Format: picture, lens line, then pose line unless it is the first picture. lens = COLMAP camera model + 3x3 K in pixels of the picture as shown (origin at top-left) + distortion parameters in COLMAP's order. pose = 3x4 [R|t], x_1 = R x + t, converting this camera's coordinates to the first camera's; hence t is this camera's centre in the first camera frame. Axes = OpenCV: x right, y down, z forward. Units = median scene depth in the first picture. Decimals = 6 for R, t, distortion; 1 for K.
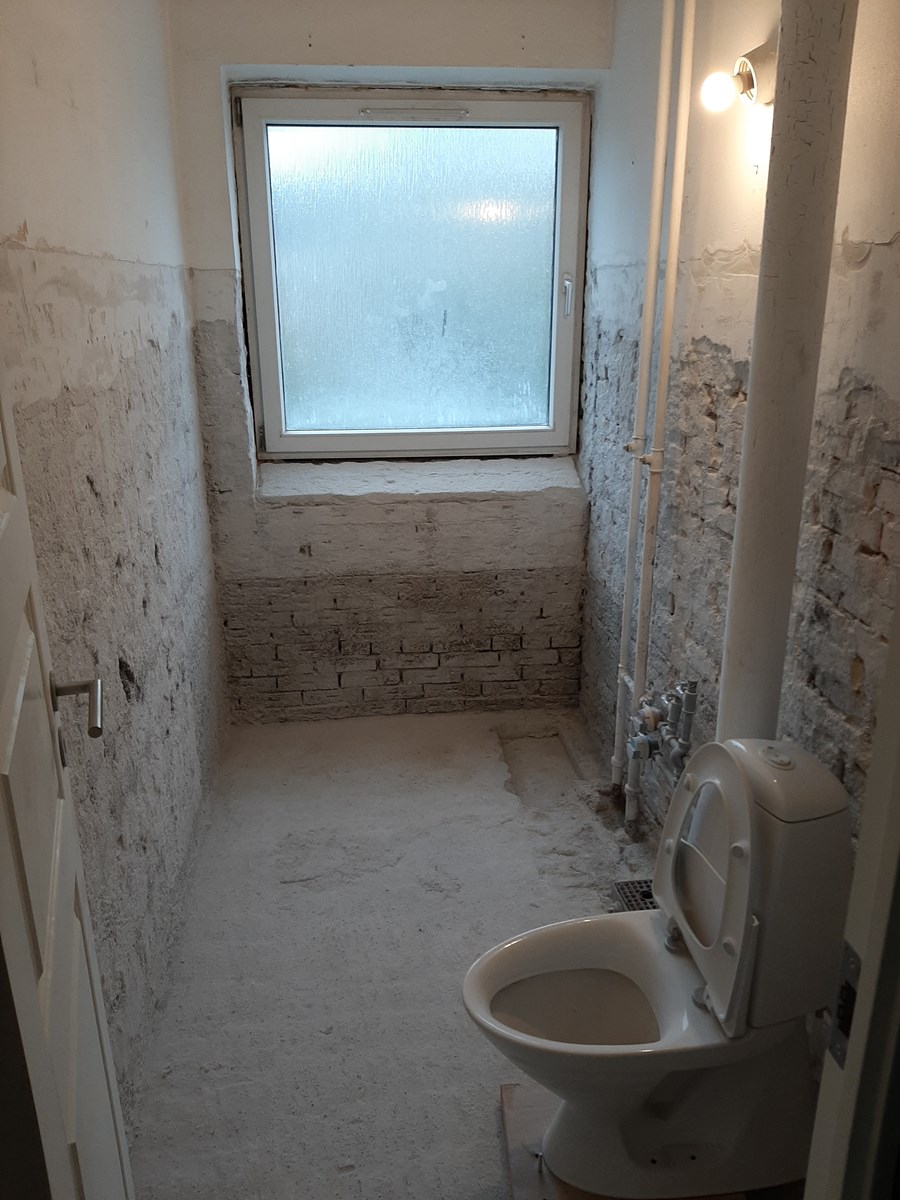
lens RADIAL K [[949.4, 0, 450.0], [0, 949.4, 600.0], [0, 0, 1]] dist [0.119449, -0.211937]
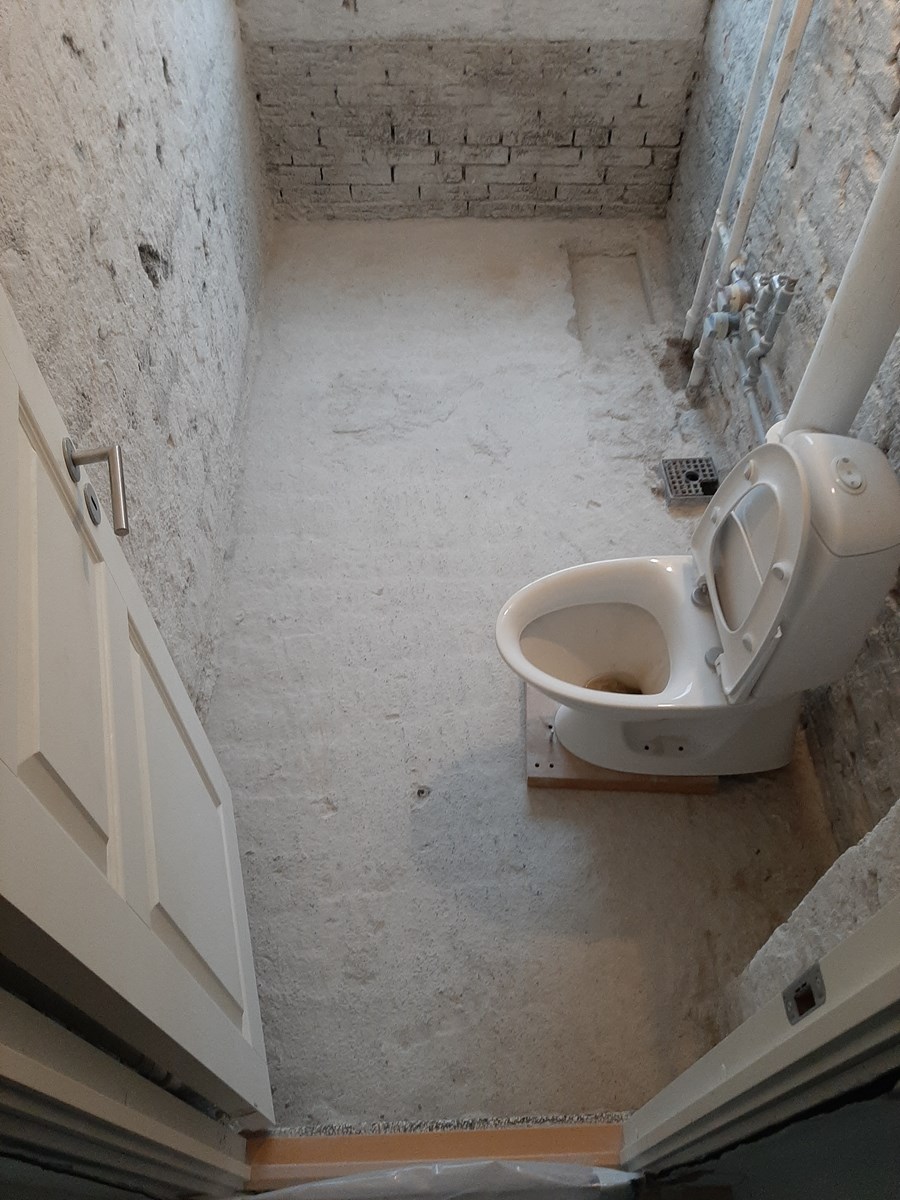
lens RADIAL K [[949.4, 0, 450.0], [0, 949.4, 600.0], [0, 0, 1]] dist [0.119449, -0.211937]
pose [[0.996245, 0.076734, -0.040100, 0.001057], [-0.037609, 0.800710, 0.597870, -0.160972], [0.077985, -0.594117, 0.800589, 0.086195]]
